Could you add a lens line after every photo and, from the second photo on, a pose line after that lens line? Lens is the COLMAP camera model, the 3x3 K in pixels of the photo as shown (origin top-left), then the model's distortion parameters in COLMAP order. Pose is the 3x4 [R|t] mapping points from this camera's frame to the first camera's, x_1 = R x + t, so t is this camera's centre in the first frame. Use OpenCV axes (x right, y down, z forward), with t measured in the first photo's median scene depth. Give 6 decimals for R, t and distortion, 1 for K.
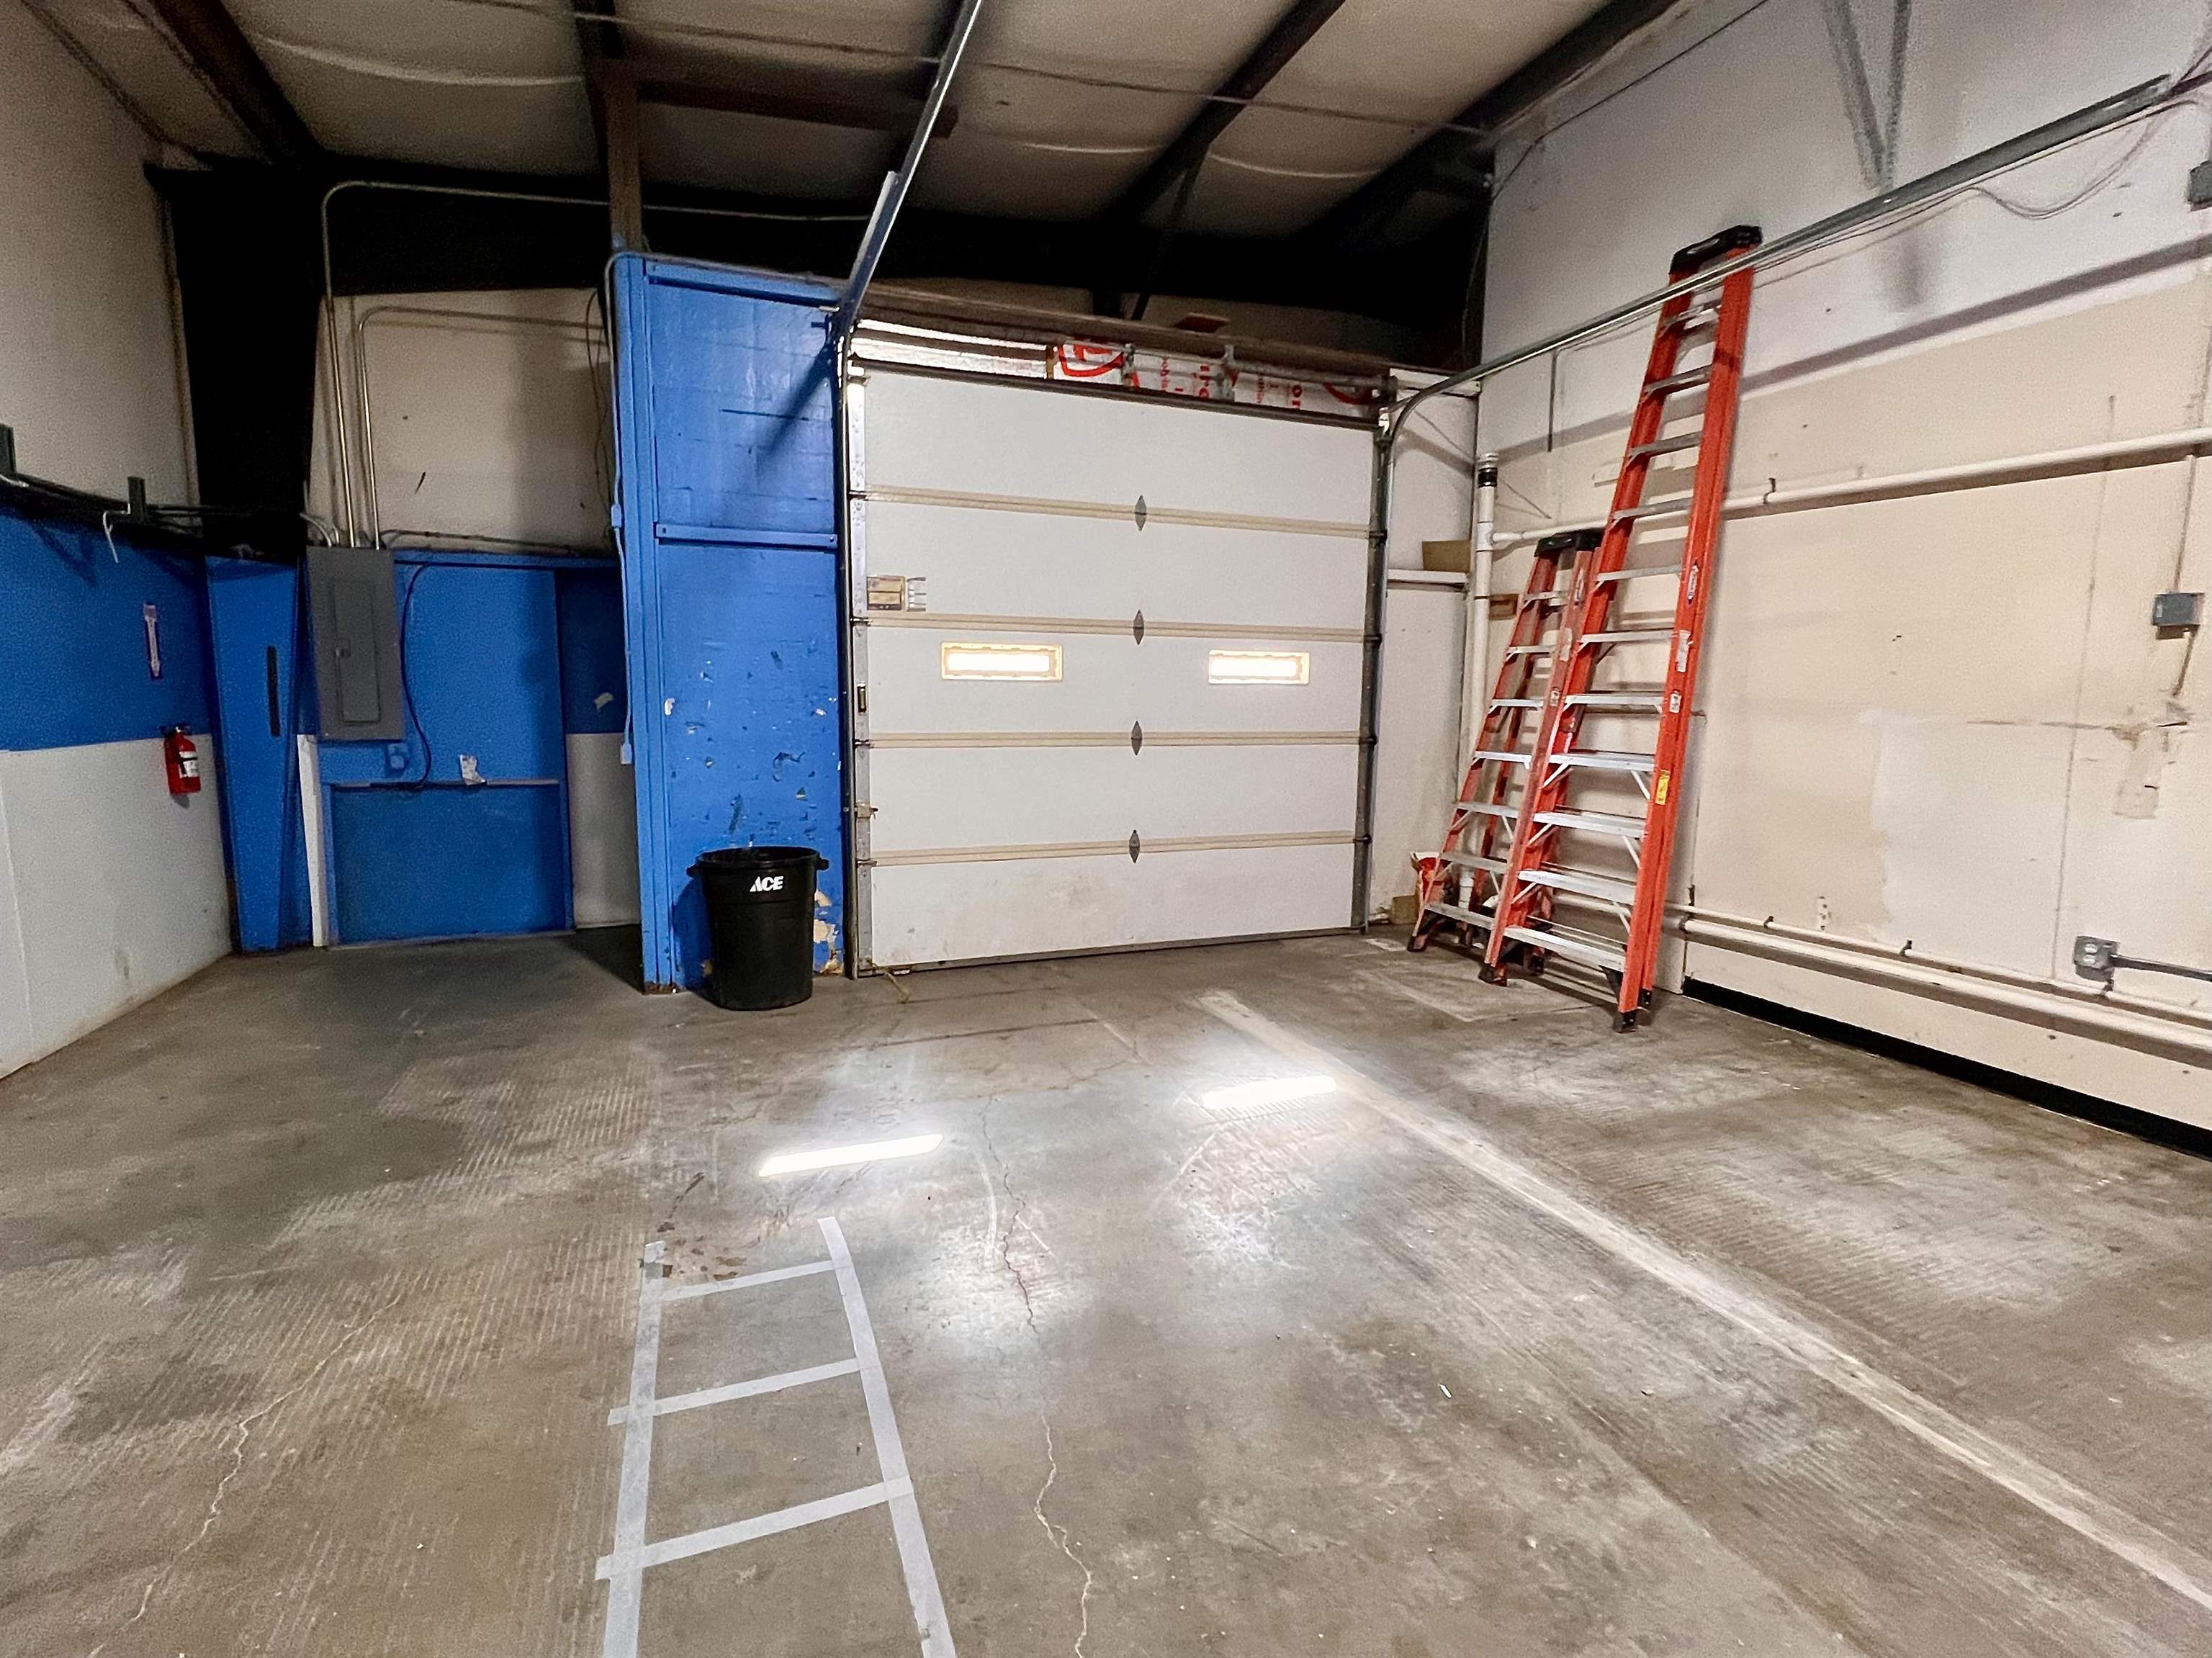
lens RADIAL K [[1050.7, 0, 1099.1], [0, 1050.7, 828.3], [0, 0, 1]] dist [-0.001717, 0.000108]
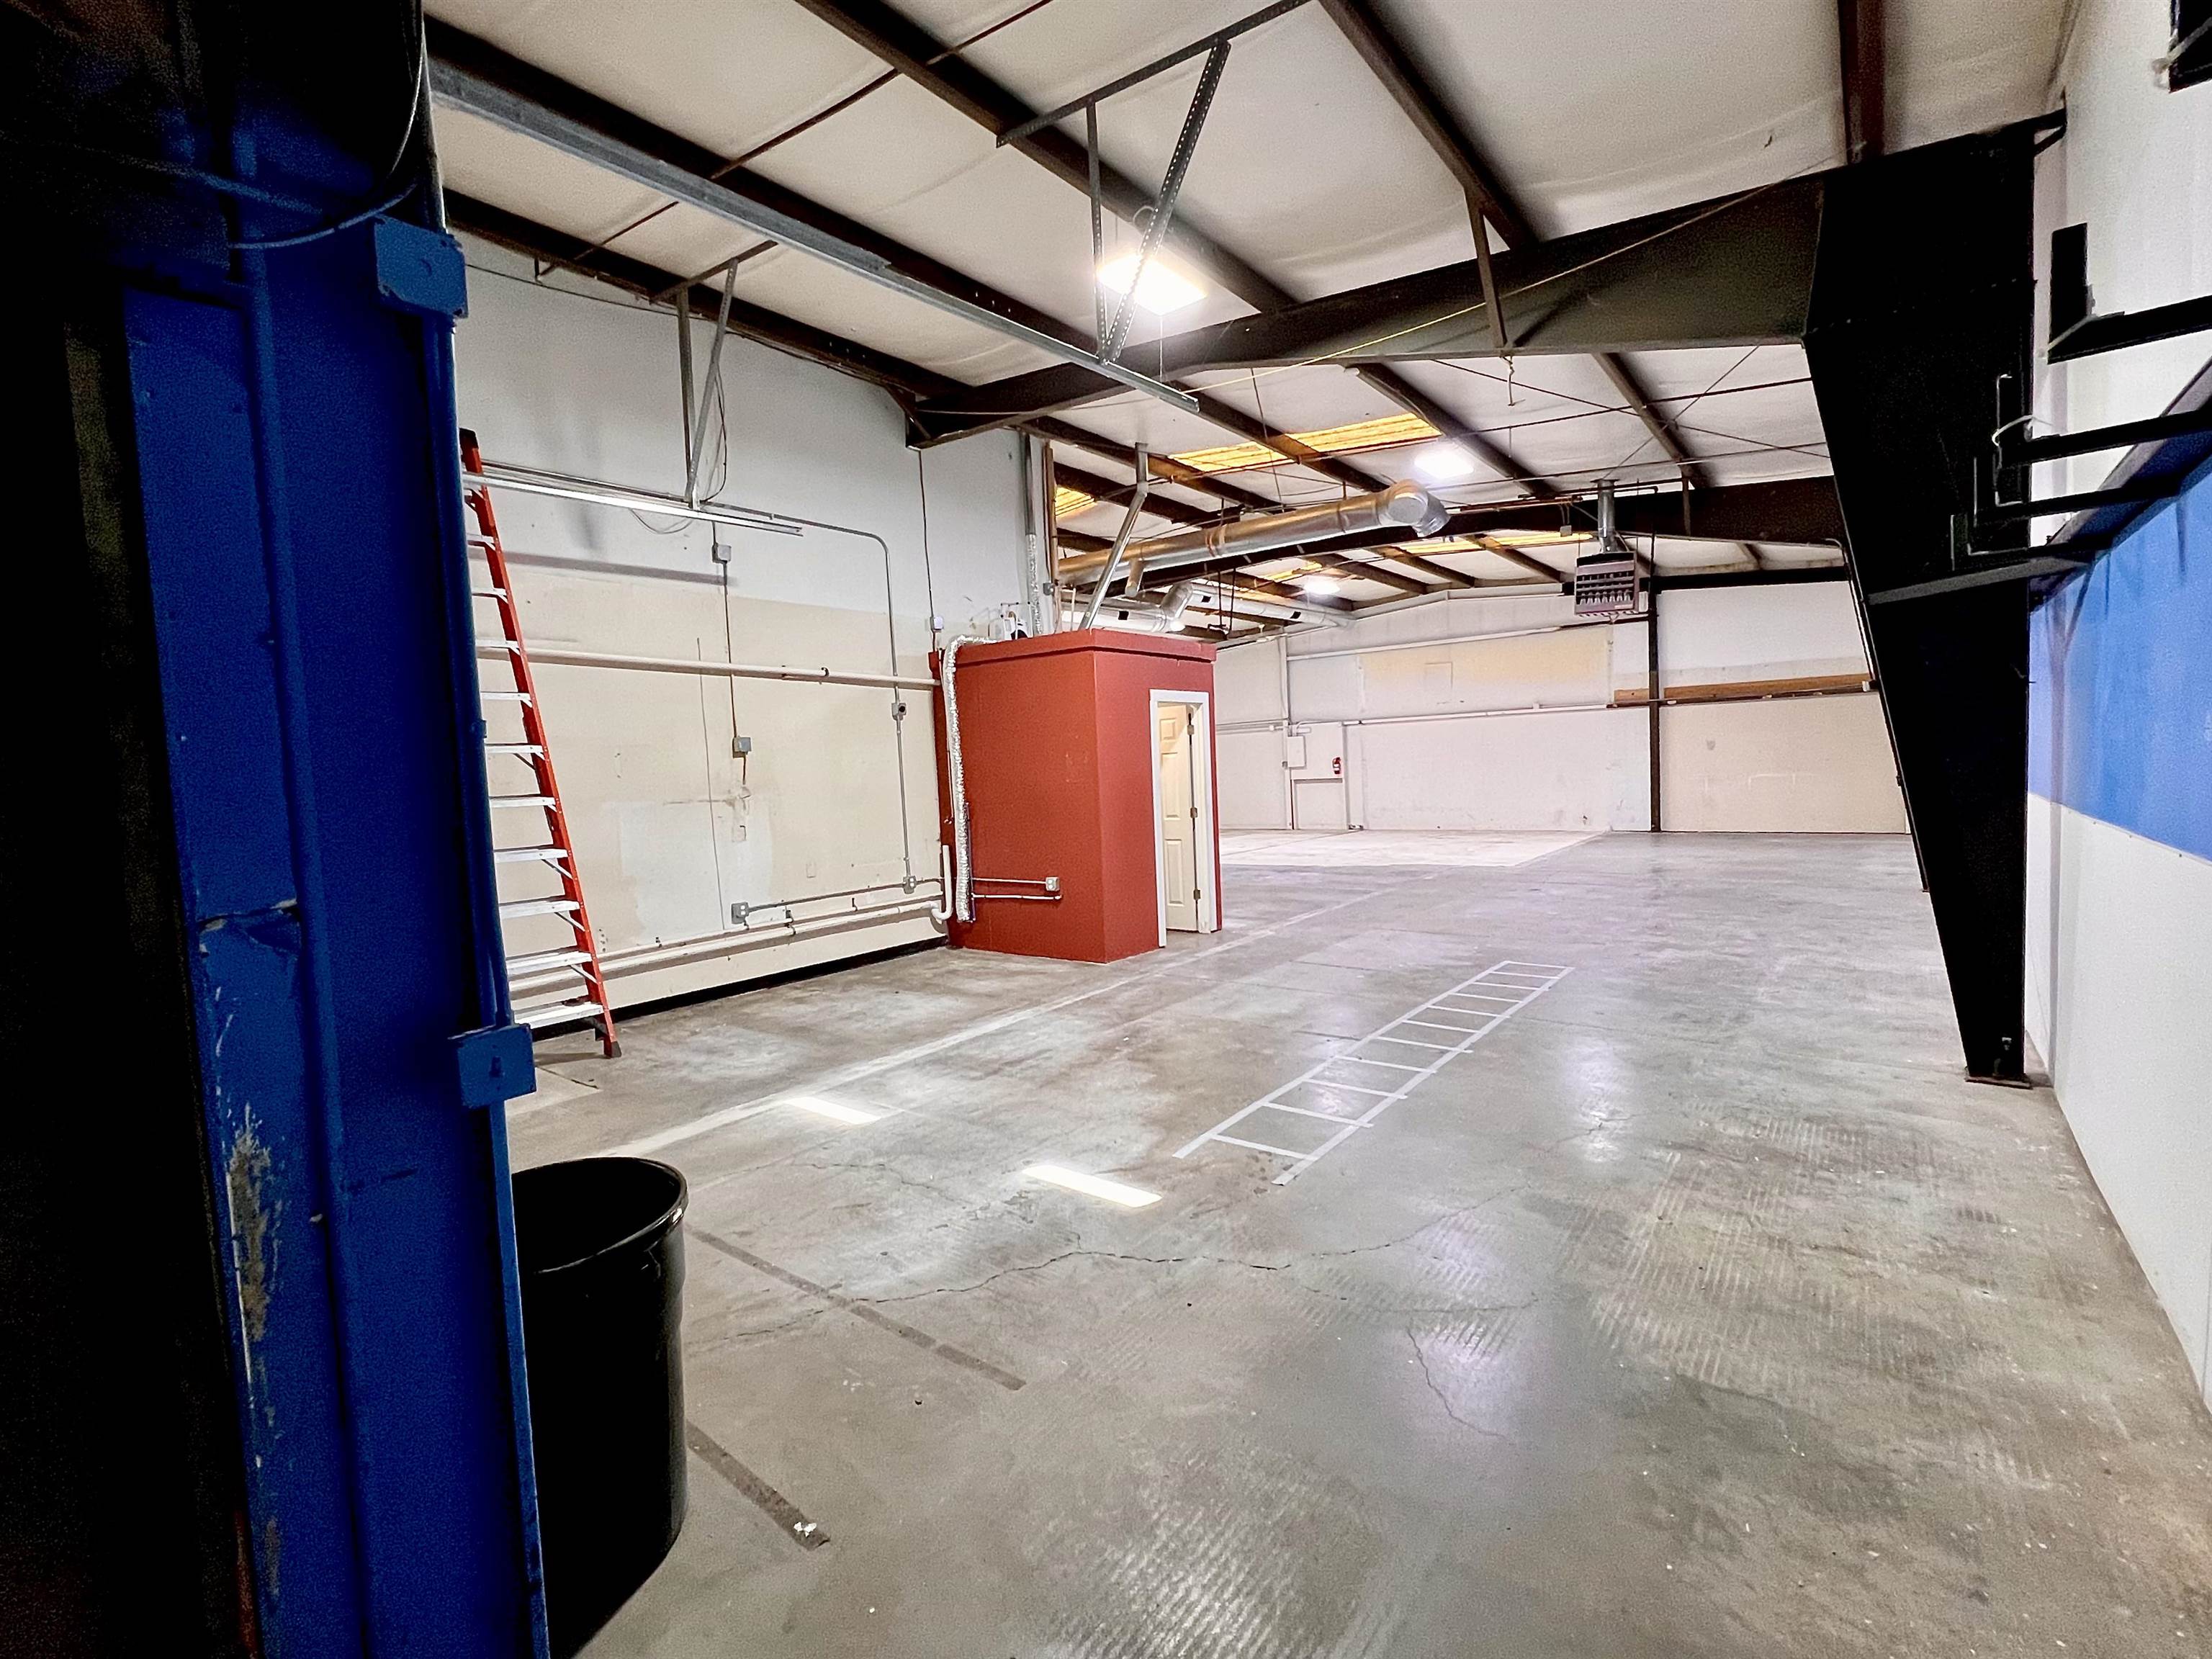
lens RADIAL K [[1004.0, 0, 1108.4], [0, 1004.0, 830.1], [0, 0, 1]] dist [-0.000659, -0.000051]
pose [[-0.521882, -0.047610, 0.851688, -0.909112], [0.149002, 0.978003, 0.145974, -0.177687], [-0.839903, 0.203084, -0.503308, 1.138818]]
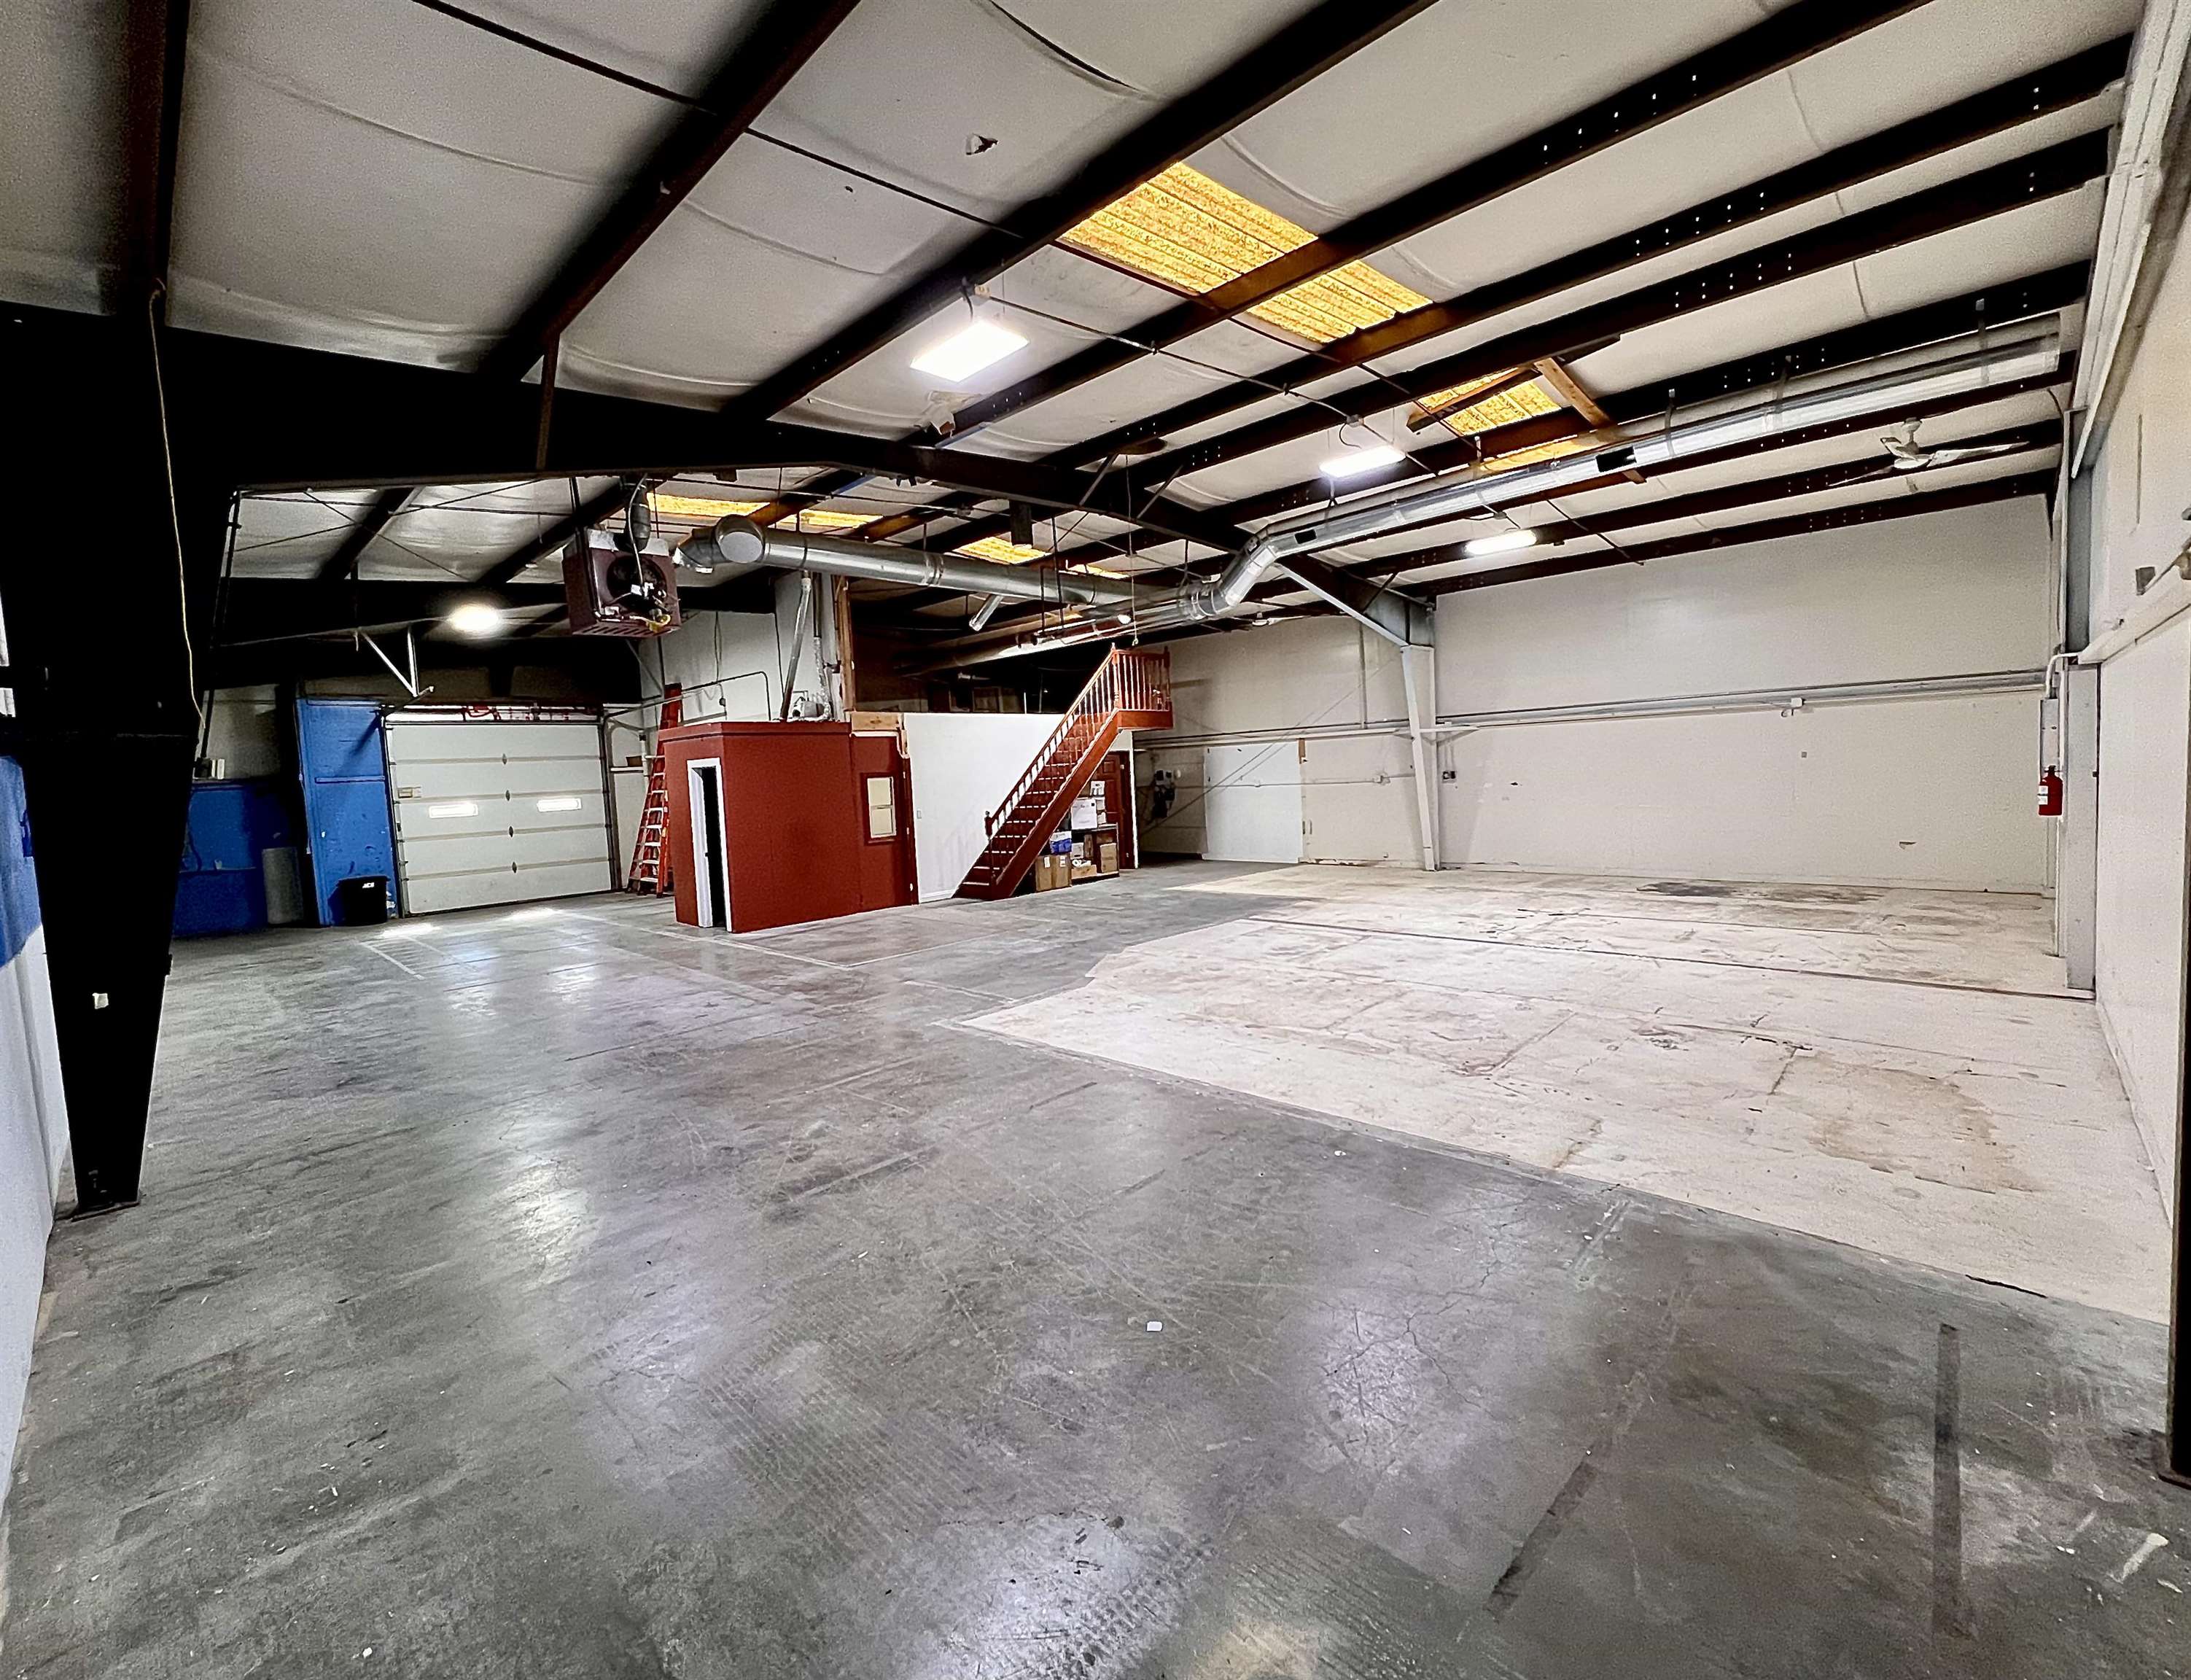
lens RADIAL K [[917.0, 0, 1093.8], [0, 917.0, 826.2], [0, 0, 1]] dist [-0.000013, -0.000141]
pose [[0.913586, -0.082909, 0.398104, 0.868414], [0.114296, 0.991883, -0.055721, 0.397243], [-0.390253, 0.096407, 0.915646, -3.468452]]
